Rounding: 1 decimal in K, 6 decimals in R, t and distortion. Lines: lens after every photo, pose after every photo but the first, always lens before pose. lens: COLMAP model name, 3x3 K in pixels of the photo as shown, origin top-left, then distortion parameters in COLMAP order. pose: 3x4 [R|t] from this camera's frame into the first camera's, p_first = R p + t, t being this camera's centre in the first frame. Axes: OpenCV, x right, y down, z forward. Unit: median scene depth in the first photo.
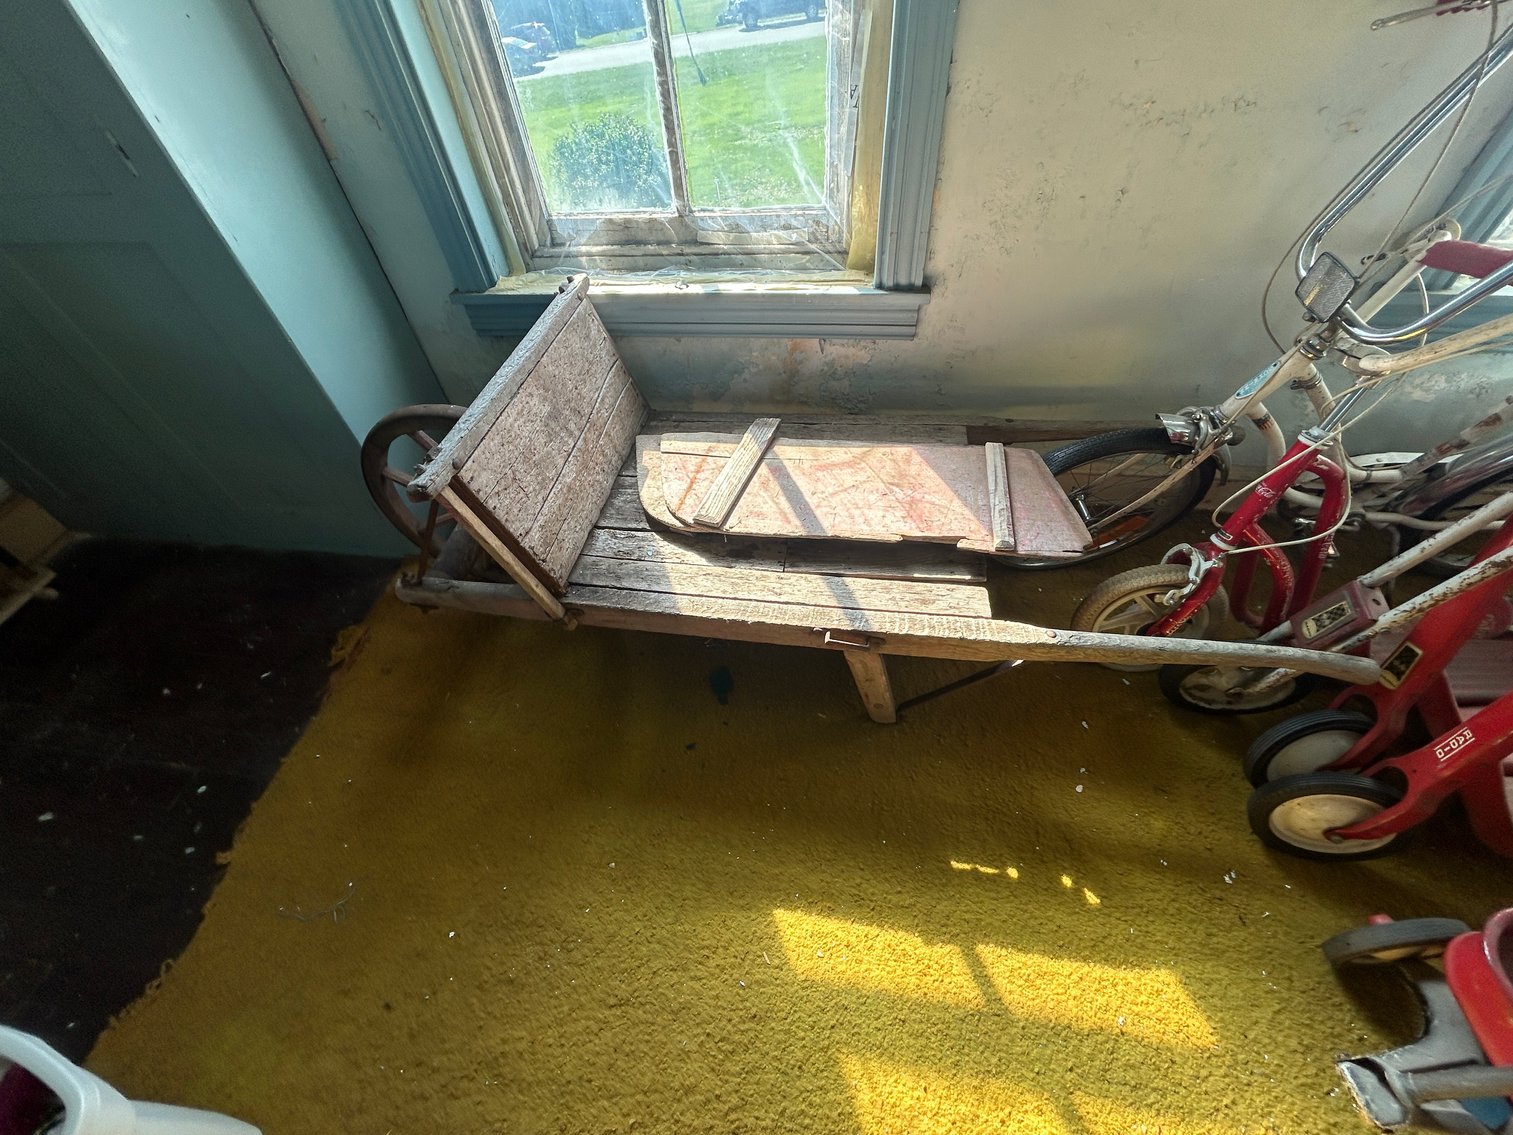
lens RADIAL K [[609.9, 0, 752.7], [0, 609.9, 563.8], [0, 0, 1]] dist [0.000924, 0.000179]
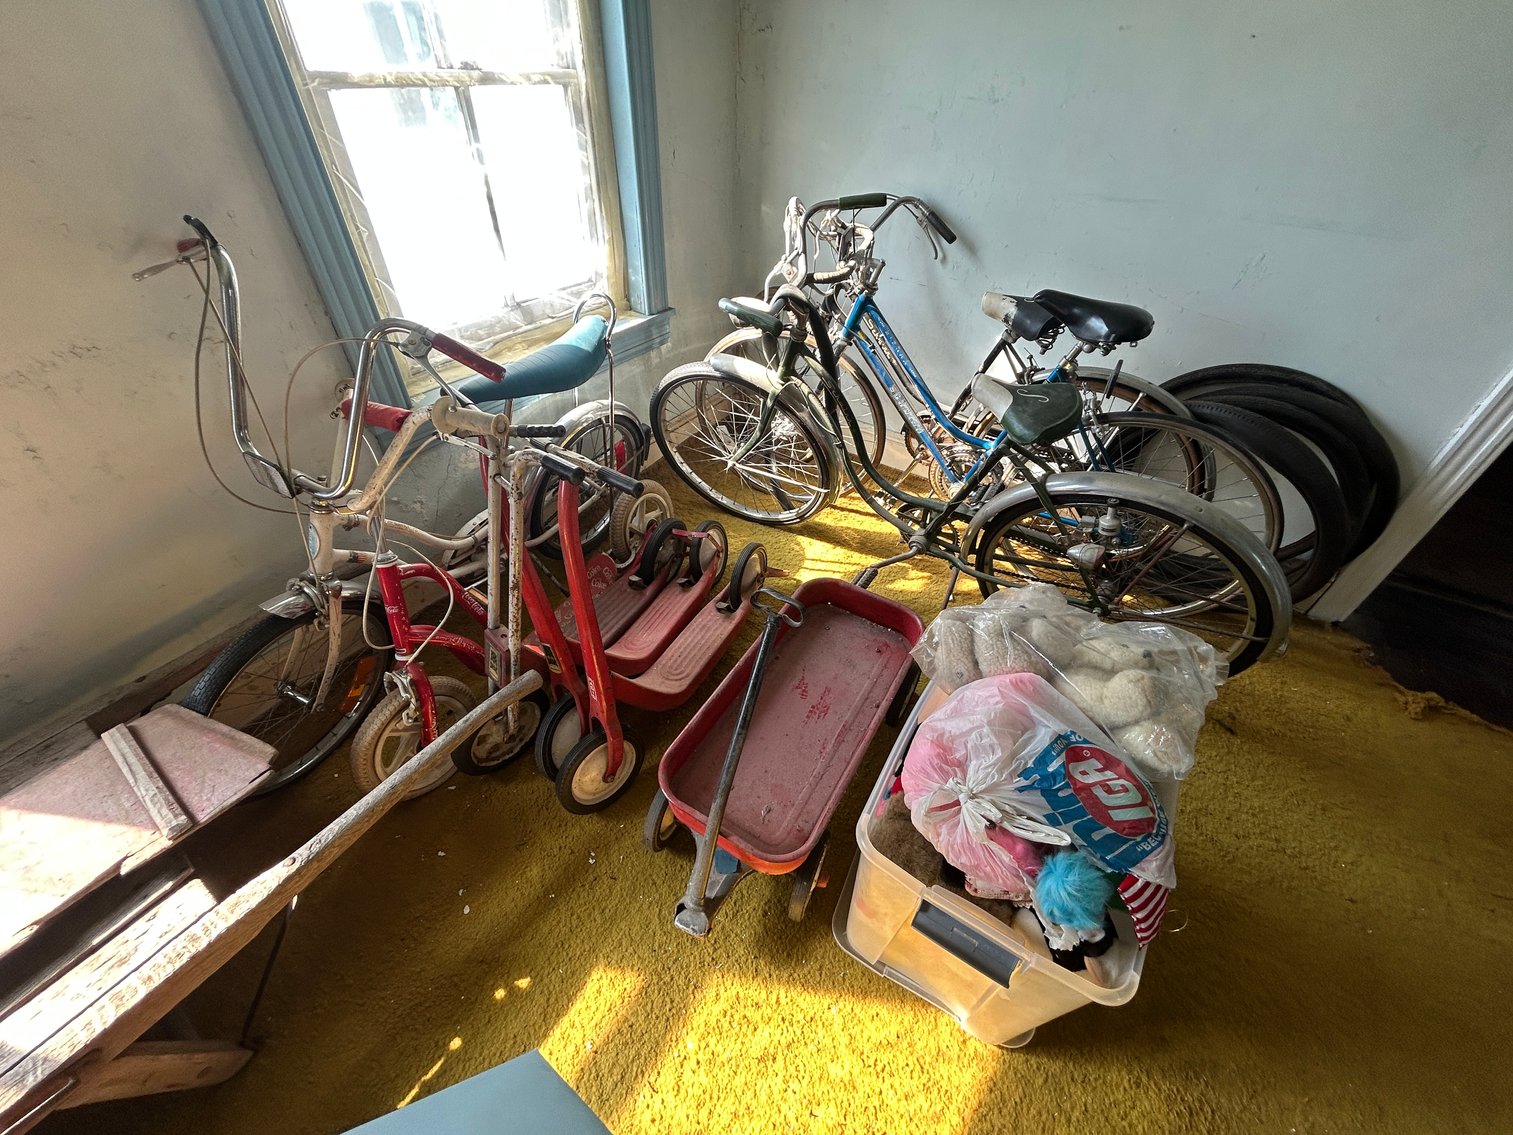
lens RADIAL K [[609.9, 0, 747.6], [0, 609.9, 569.3], [0, 0, 1]] dist [0.000924, 0.000179]
pose [[0.443544, -0.538451, 0.716477, 0.341396], [0.628670, 0.756678, 0.179478, 0.043673], [-0.638783, 0.370821, 0.674128, -0.256521]]
